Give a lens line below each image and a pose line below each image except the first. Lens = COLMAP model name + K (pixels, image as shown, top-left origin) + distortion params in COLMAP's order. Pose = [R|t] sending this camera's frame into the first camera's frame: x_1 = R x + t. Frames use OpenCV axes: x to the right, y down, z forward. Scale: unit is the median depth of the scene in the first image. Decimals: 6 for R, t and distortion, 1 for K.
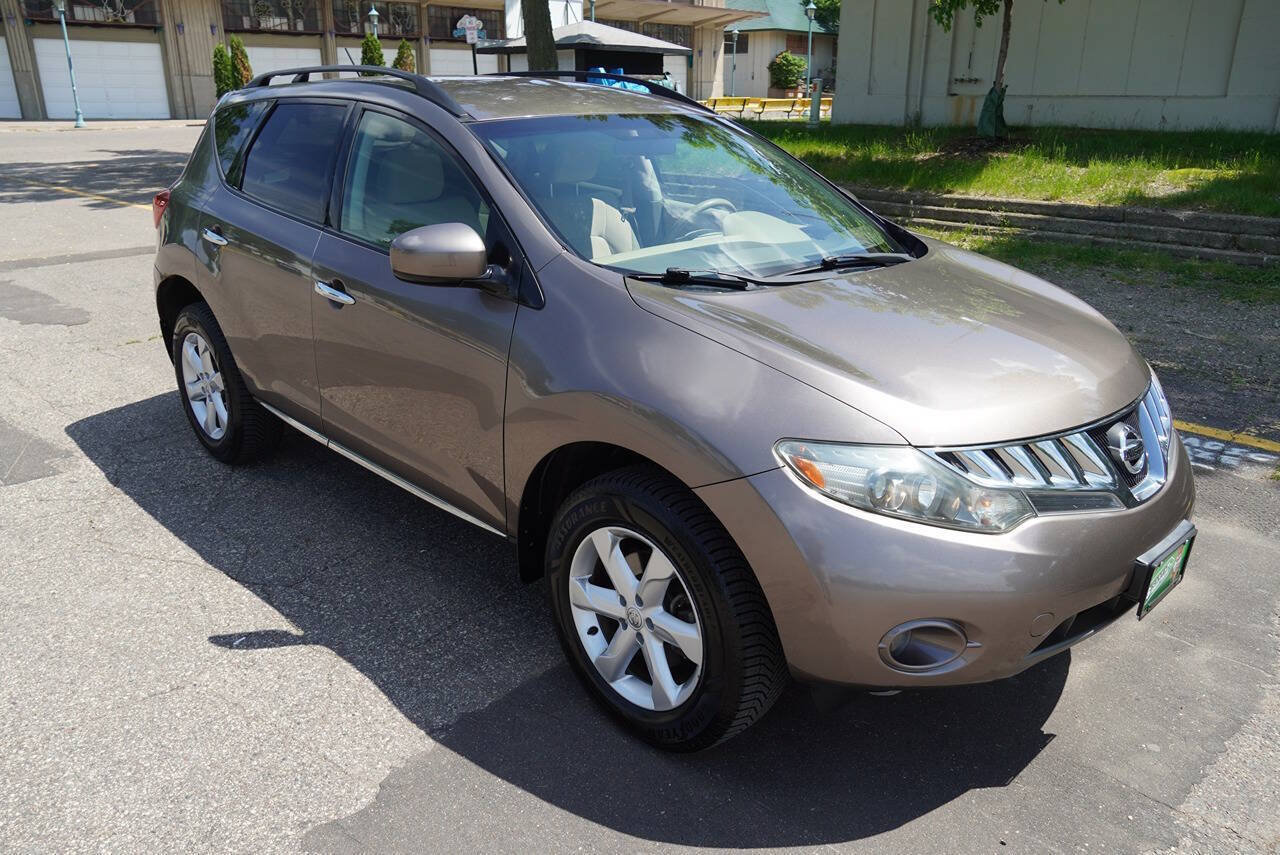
lens RADIAL K [[977.7, 0, 639.3], [0, 977.7, 434.5], [0, 0, 1]] dist [-0.055250, 0.073640]
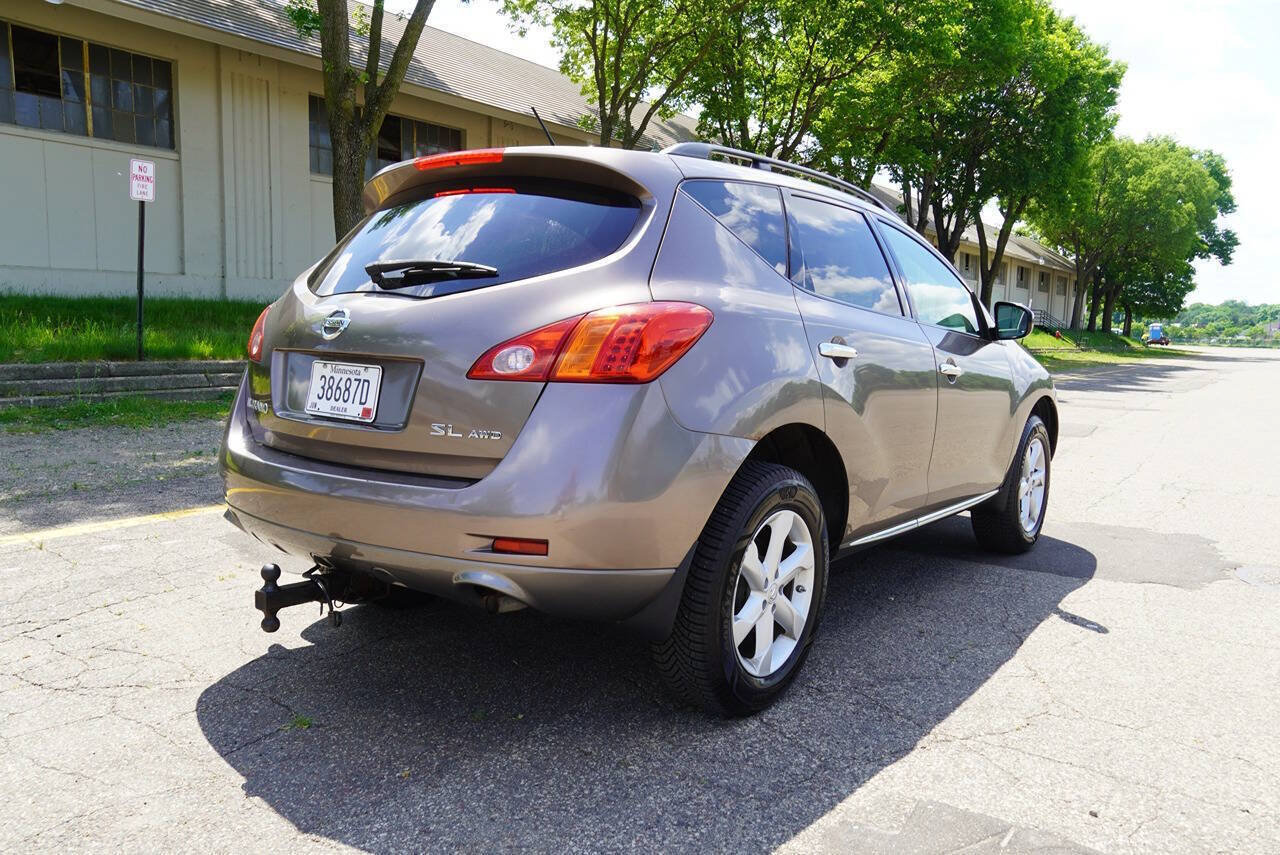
lens RADIAL K [[977.7, 0, 639.3], [0, 977.7, 434.5], [0, 0, 1]] dist [-0.055250, 0.073640]
pose [[-0.156646, -0.127591, 0.979379, -1.163134], [0.301420, 0.938137, 0.170428, -0.315726], [-0.940536, 0.321901, -0.108496, 1.230678]]
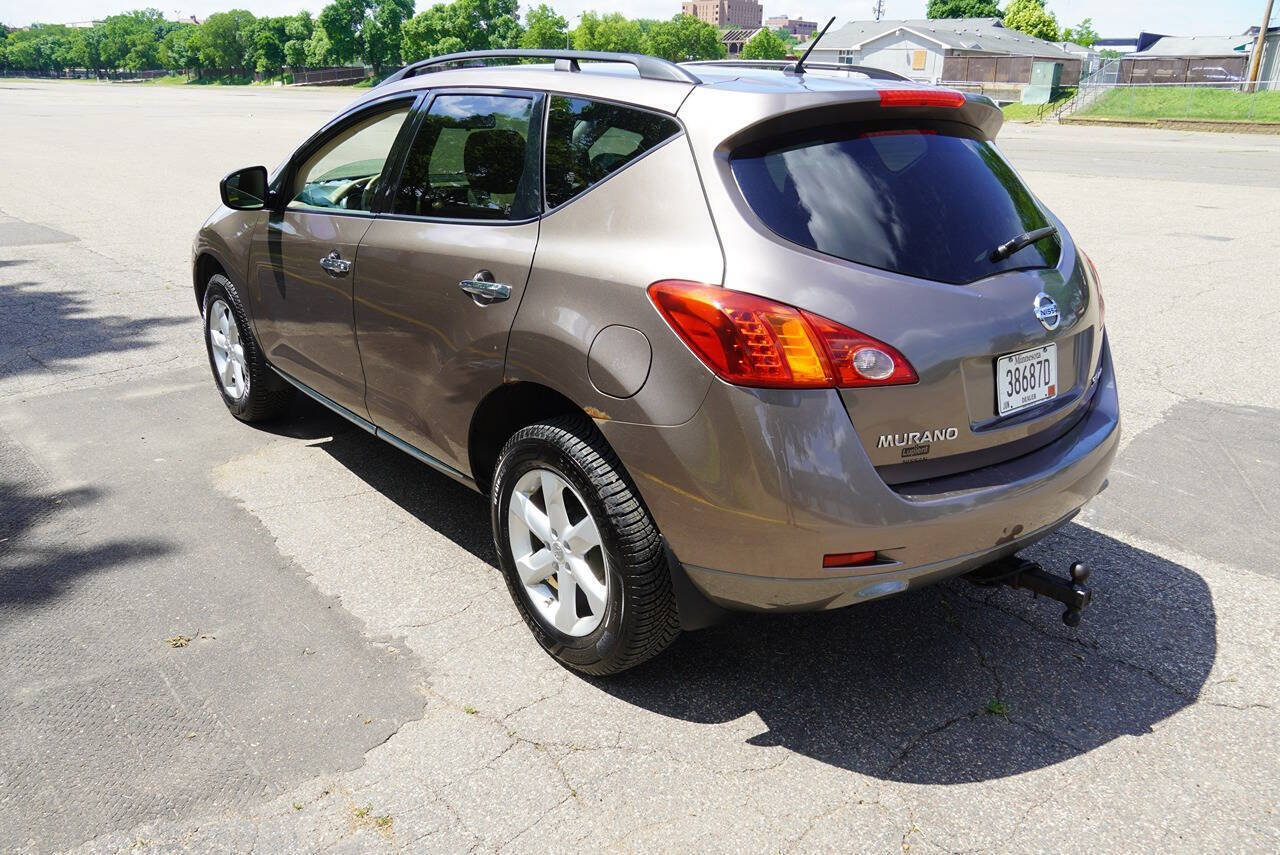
lens RADIAL K [[977.7, 0, 639.3], [0, 977.7, 434.5], [0, 0, 1]] dist [-0.055250, 0.073640]
pose [[-0.996095, -0.055700, 0.068500, -0.279287], [0.000563, 0.771854, 0.635799, -0.661458], [-0.088286, 0.633355, -0.768809, 1.863630]]
